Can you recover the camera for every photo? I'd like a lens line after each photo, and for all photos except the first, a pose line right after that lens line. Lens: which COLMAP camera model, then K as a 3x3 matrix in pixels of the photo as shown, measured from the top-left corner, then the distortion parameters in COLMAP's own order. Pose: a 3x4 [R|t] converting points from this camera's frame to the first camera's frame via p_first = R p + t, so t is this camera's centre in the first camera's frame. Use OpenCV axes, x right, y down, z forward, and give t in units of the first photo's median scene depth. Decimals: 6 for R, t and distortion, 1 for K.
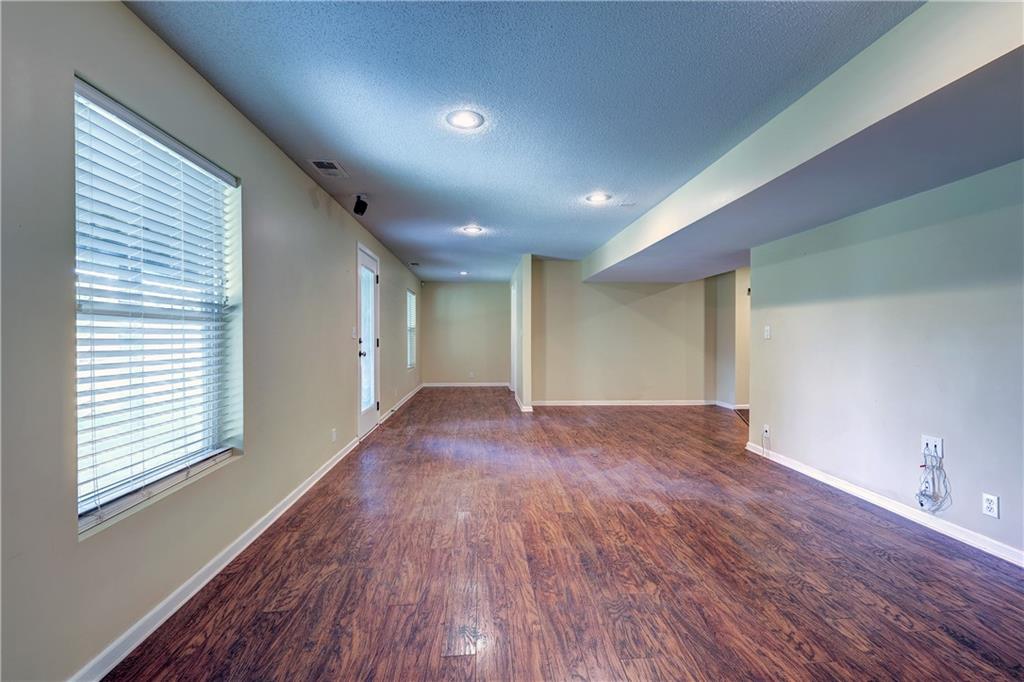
lens RADIAL K [[421.4, 0, 512.0], [0, 421.4, 341.0], [0, 0, 1]] dist [0.000076, 0.000012]
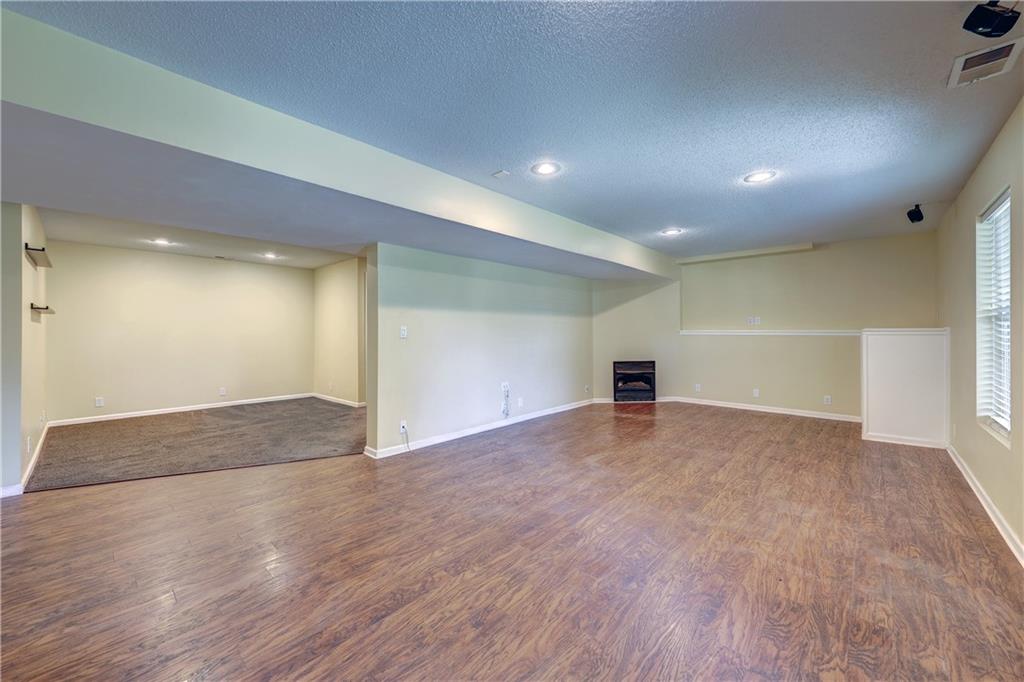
lens RADIAL K [[394.3, 0, 513.8], [0, 394.3, 335.1], [0, 0, 1]] dist [0.000484, 0.000149]
pose [[-0.688016, -0.002183, 0.725693, -0.394439], [0.013610, 0.999781, 0.015910, -0.033244], [-0.725568, 0.020823, -0.687835, 1.991636]]
